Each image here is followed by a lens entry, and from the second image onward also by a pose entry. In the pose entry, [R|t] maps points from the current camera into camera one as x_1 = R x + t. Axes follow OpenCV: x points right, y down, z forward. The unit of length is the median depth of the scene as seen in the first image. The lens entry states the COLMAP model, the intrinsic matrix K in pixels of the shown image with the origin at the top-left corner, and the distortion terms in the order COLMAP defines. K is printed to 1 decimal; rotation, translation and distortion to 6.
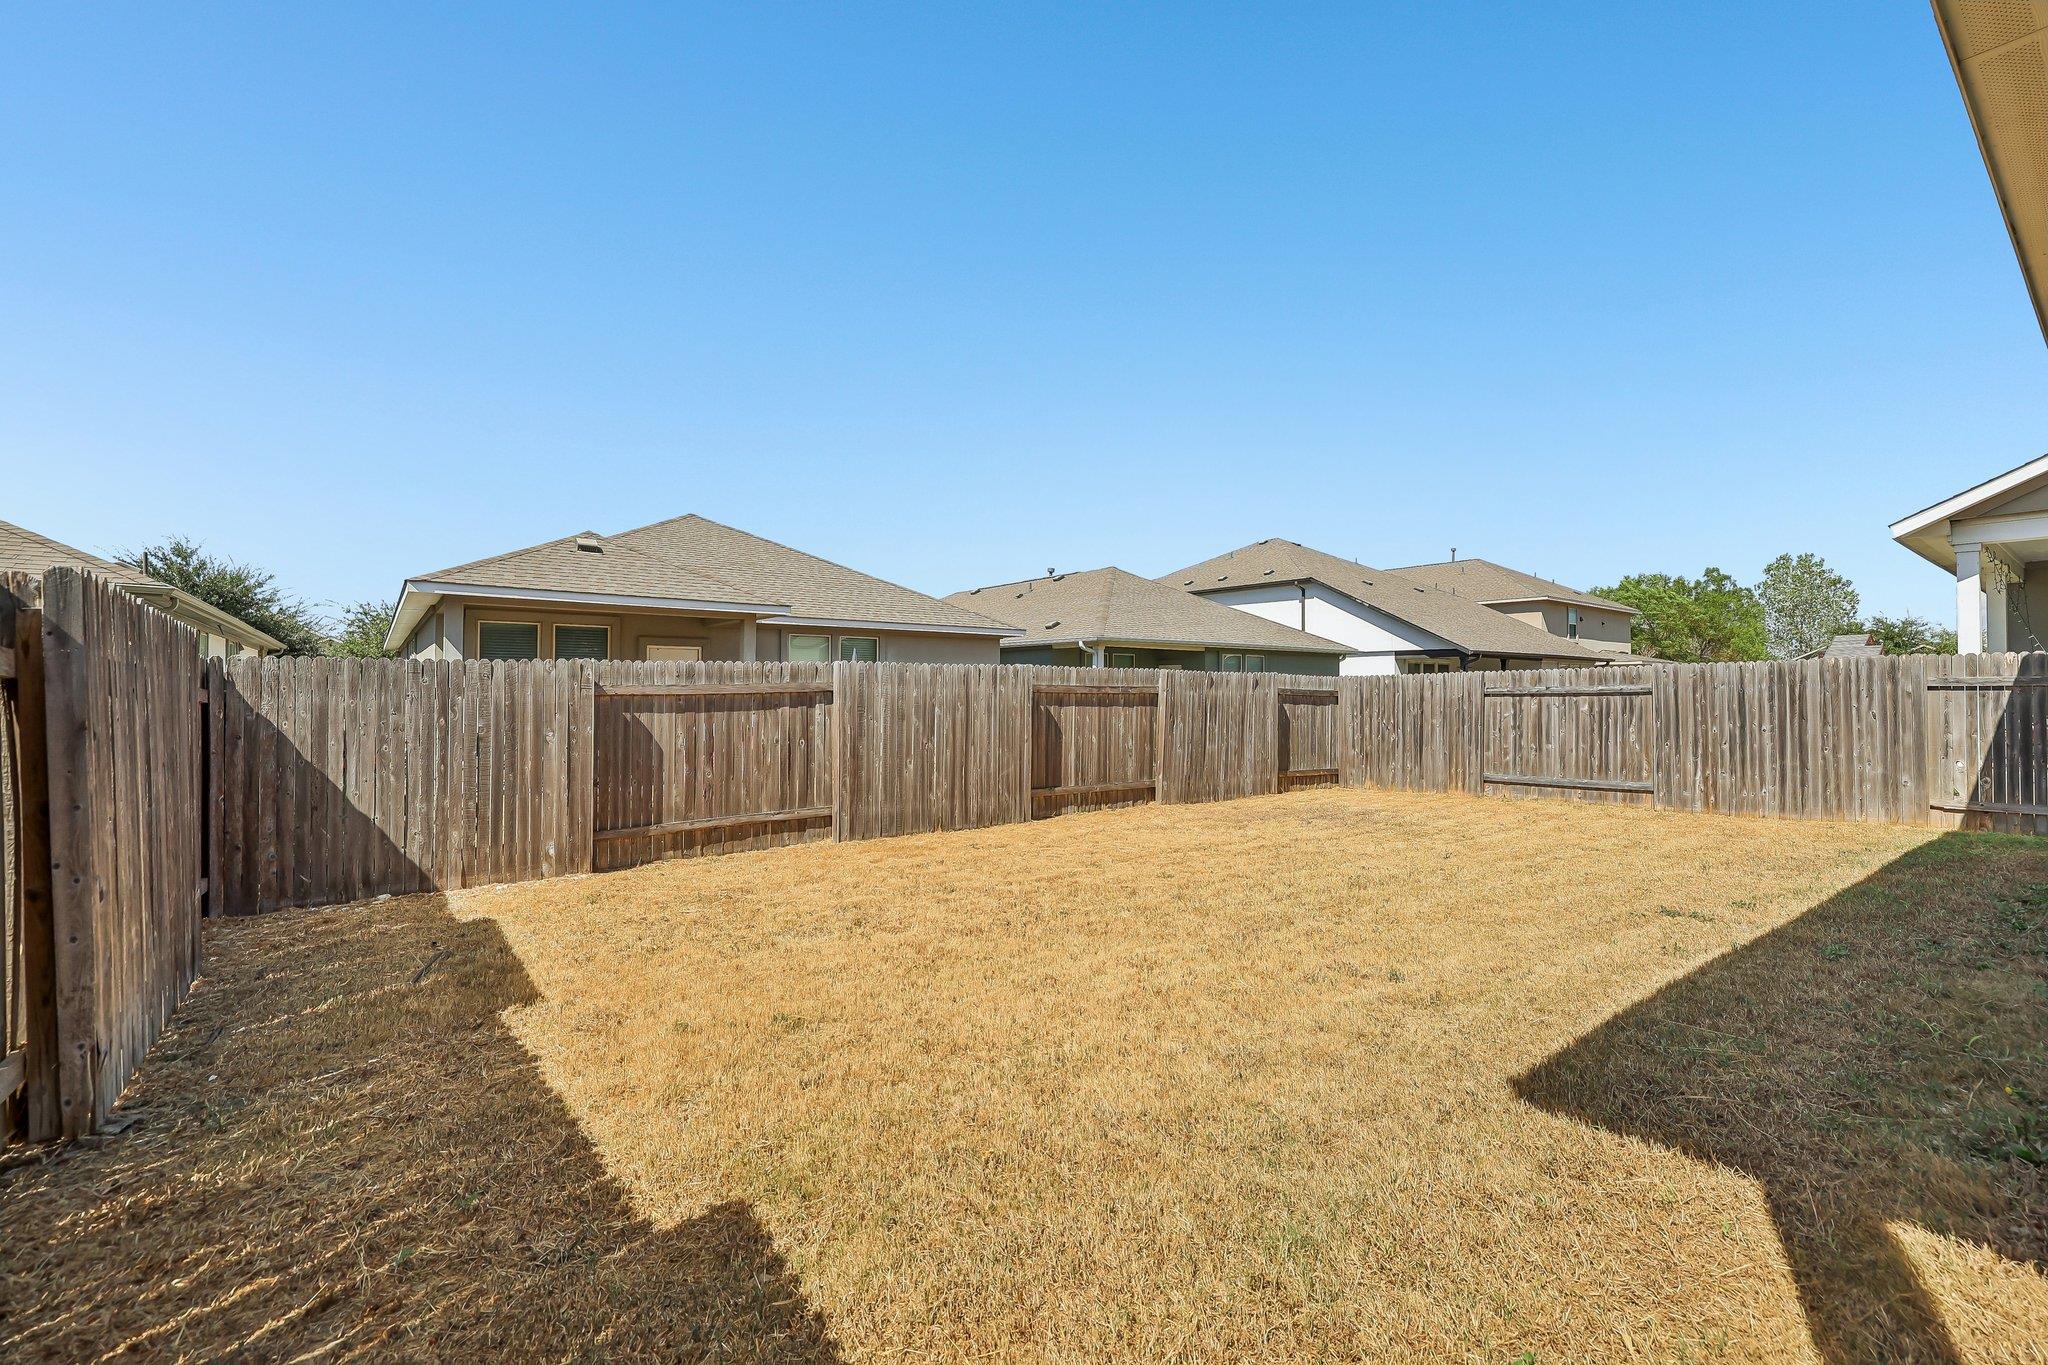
lens RADIAL K [[858.4, 0, 1030.8], [0, 858.4, 678.3], [0, 0, 1]] dist [-0.000129, 0.000653]
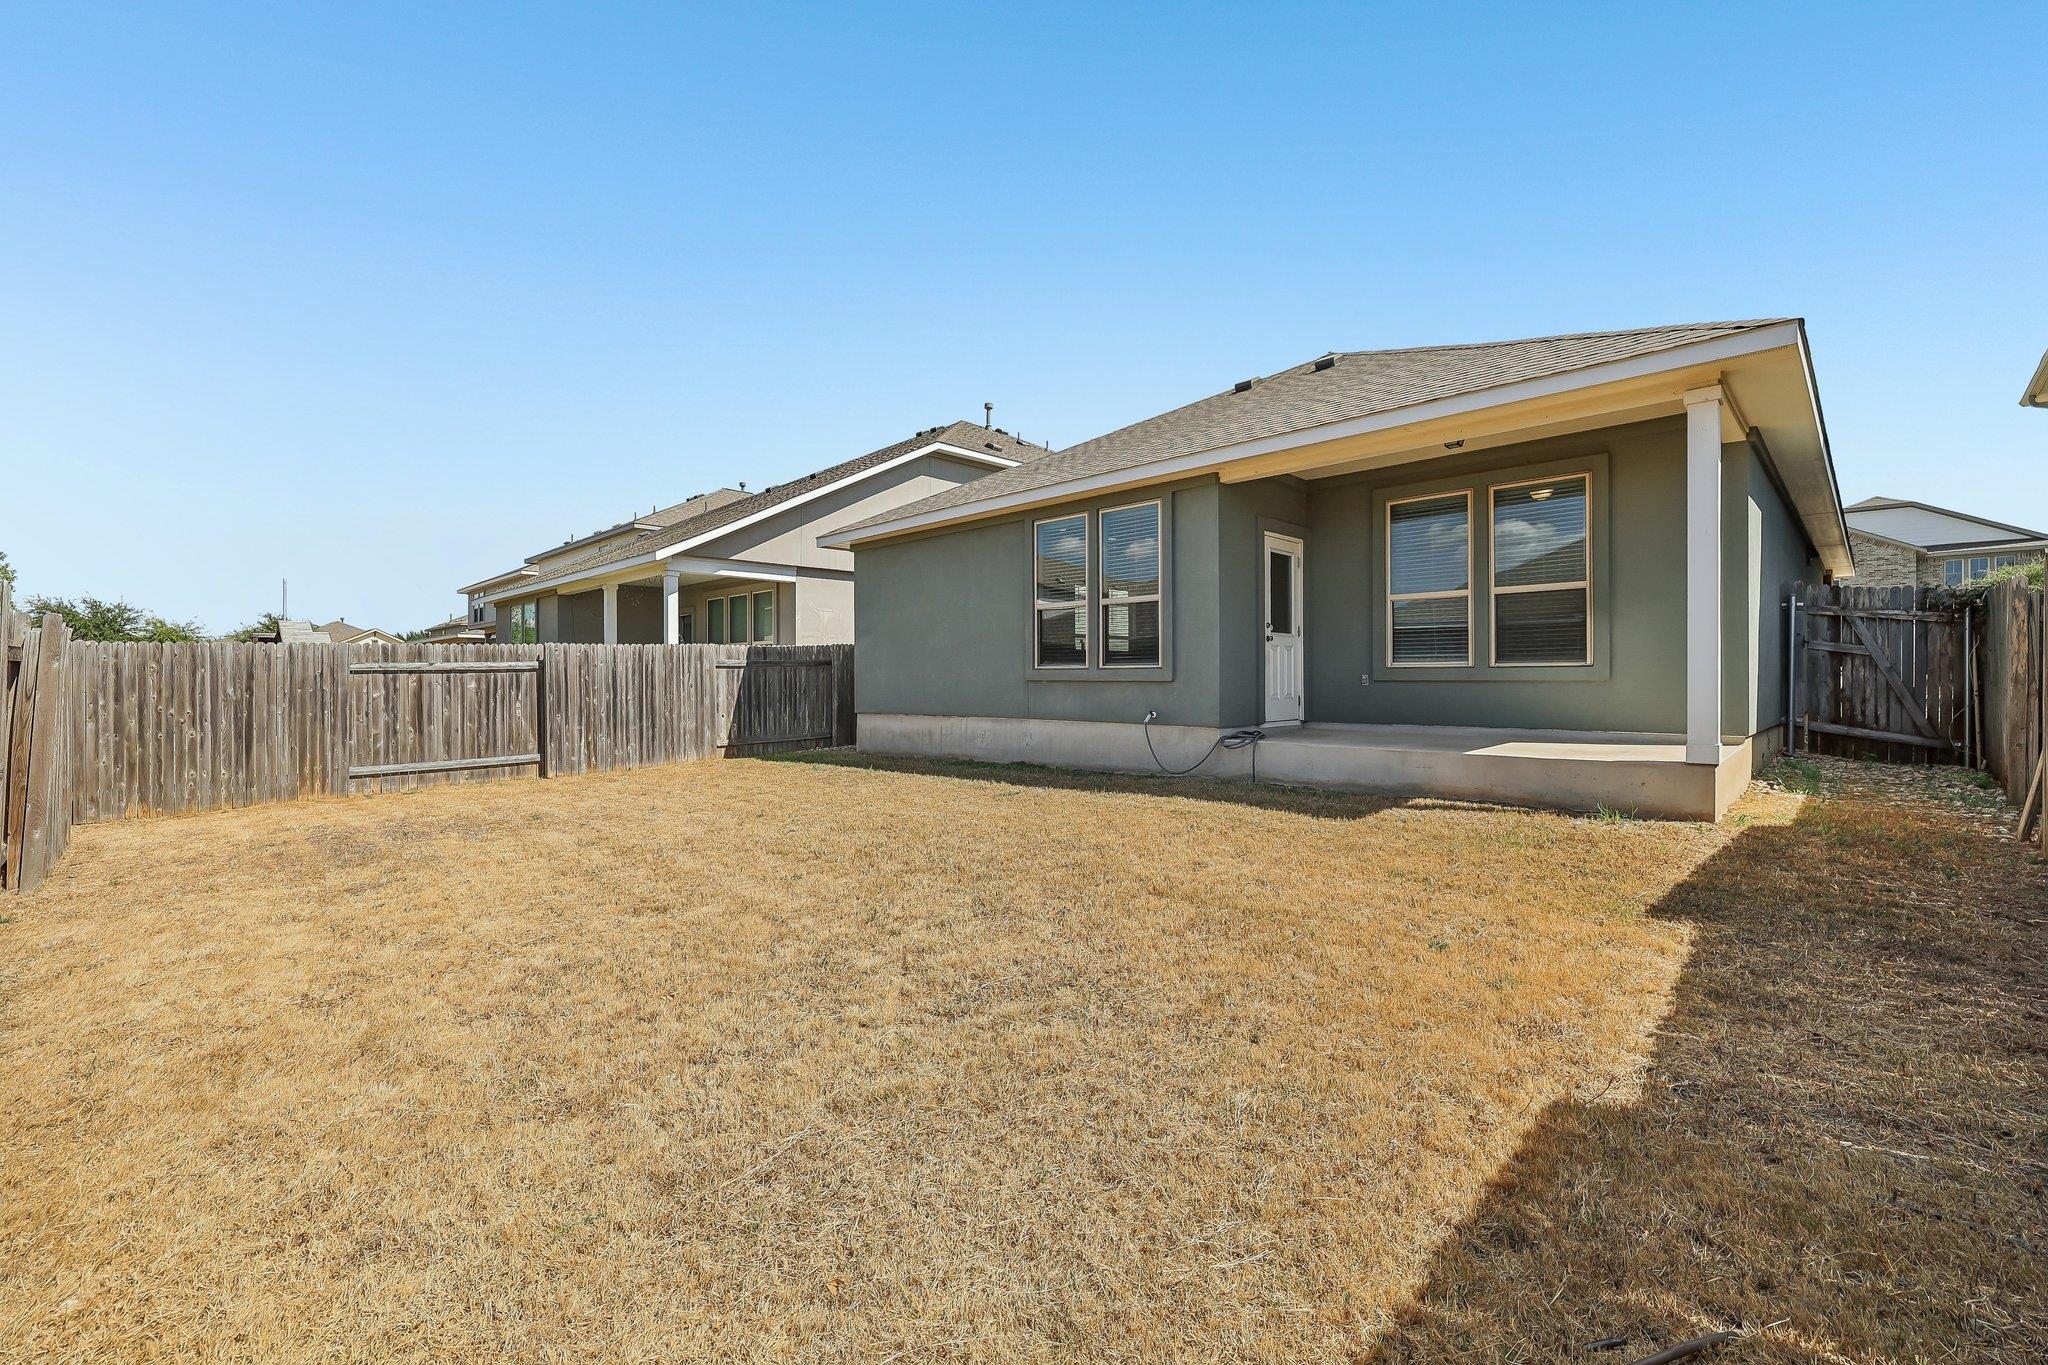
lens RADIAL K [[858.4, 0, 1030.8], [0, 858.4, 678.3], [0, 0, 1]] dist [-0.000129, 0.000653]
pose [[-0.134077, -0.000019, 0.990971, -0.377239], [-0.012089, 0.999926, -0.001616, 0.019741], [-0.990897, -0.012196, -0.134067, 0.482654]]
